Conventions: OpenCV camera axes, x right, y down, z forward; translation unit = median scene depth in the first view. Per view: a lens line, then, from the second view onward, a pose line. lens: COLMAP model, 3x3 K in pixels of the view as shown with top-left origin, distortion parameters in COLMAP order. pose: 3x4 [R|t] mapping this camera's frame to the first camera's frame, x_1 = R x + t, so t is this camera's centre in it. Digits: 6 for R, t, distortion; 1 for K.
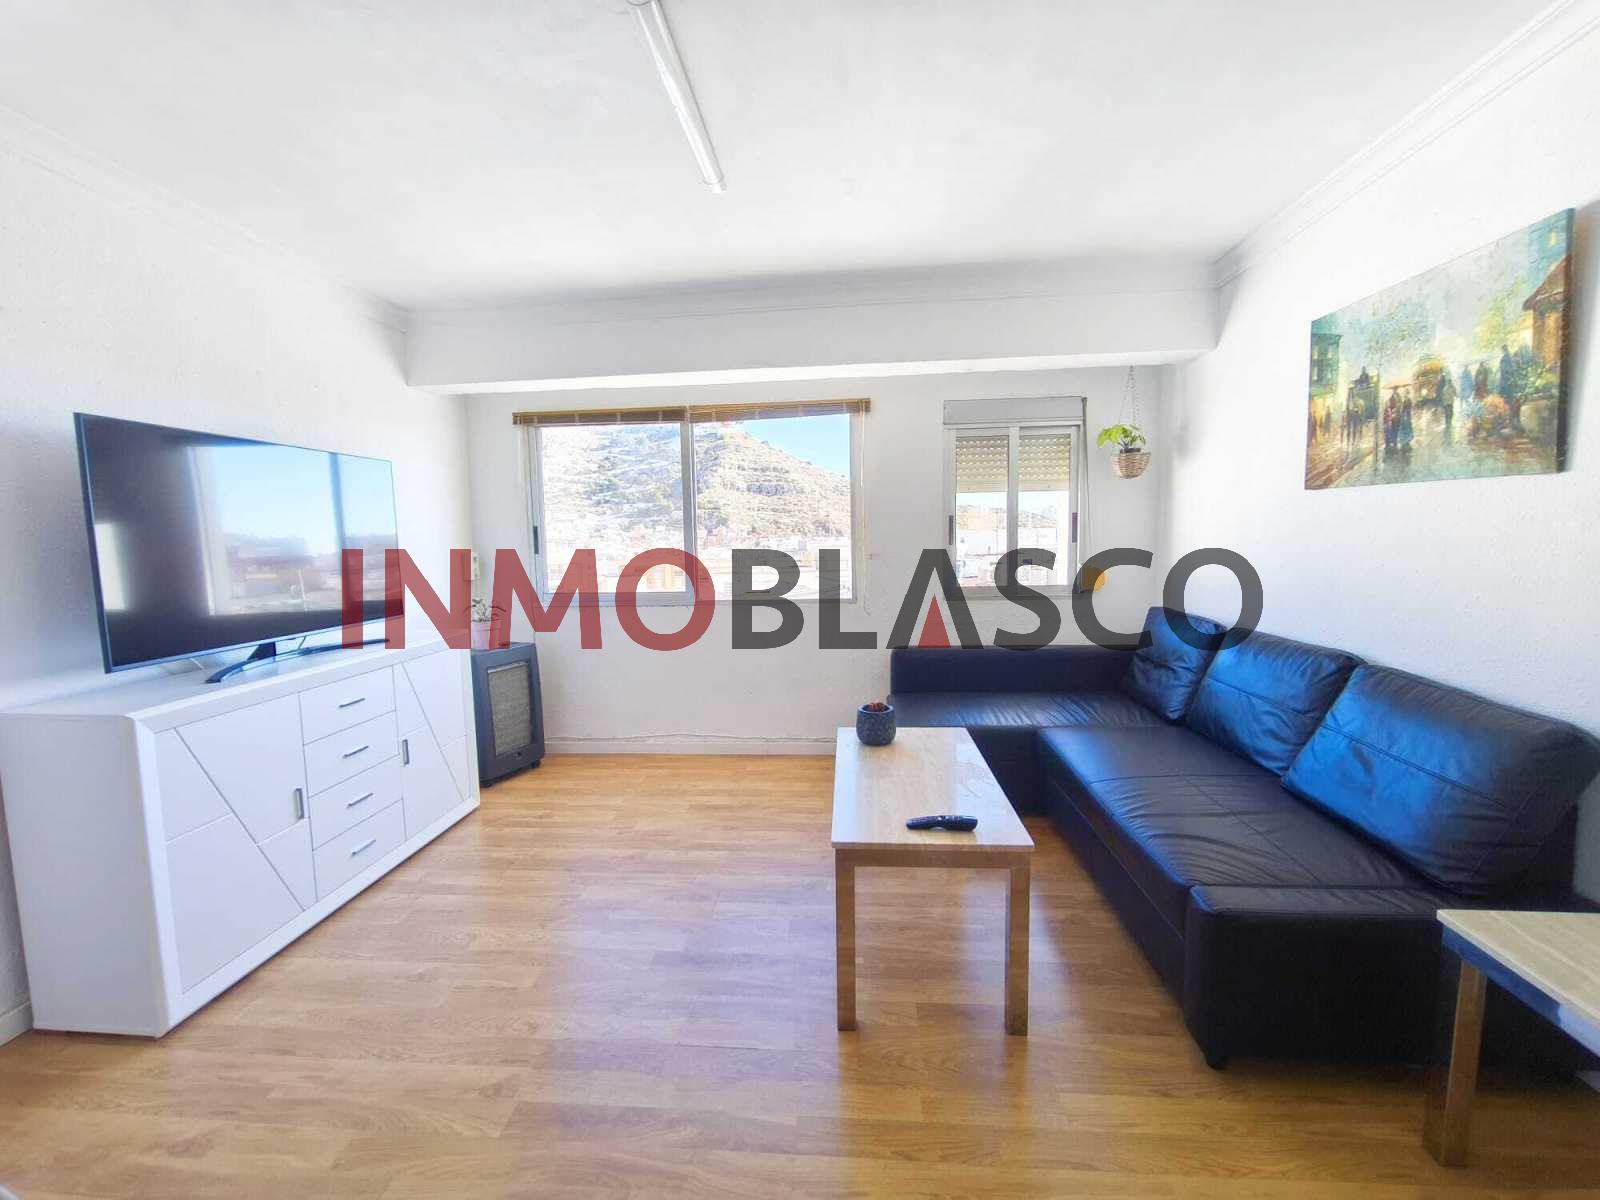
lens RADIAL K [[671.0, 0, 797.2], [0, 671.0, 588.5], [0, 0, 1]] dist [-0.003981, 0.000117]
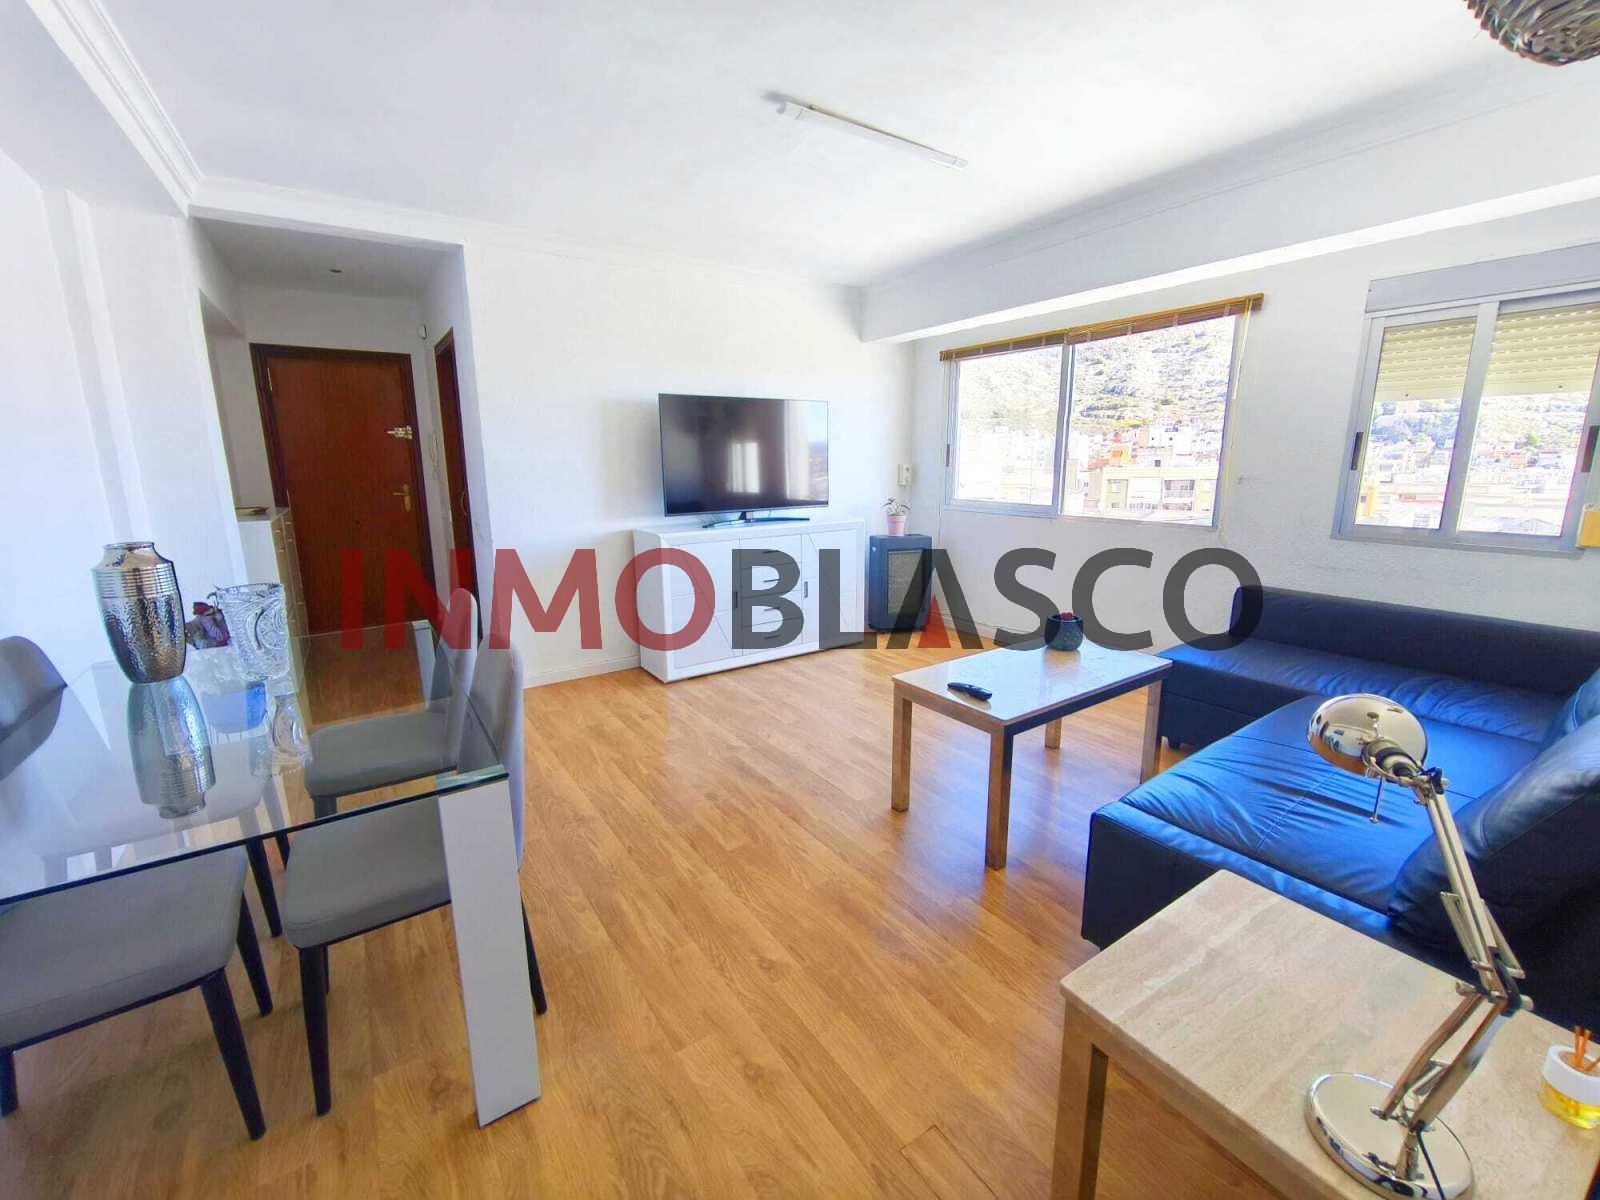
lens RADIAL K [[681.3, 0, 795.2], [0, 681.3, 588.9], [0, 0, 1]] dist [-0.000067, -0.002985]
pose [[0.620529, 0.165297, -0.766564, 0.725643], [-0.066599, 0.985108, 0.158511, -0.015263], [0.781350, -0.047308, 0.622297, -0.037220]]
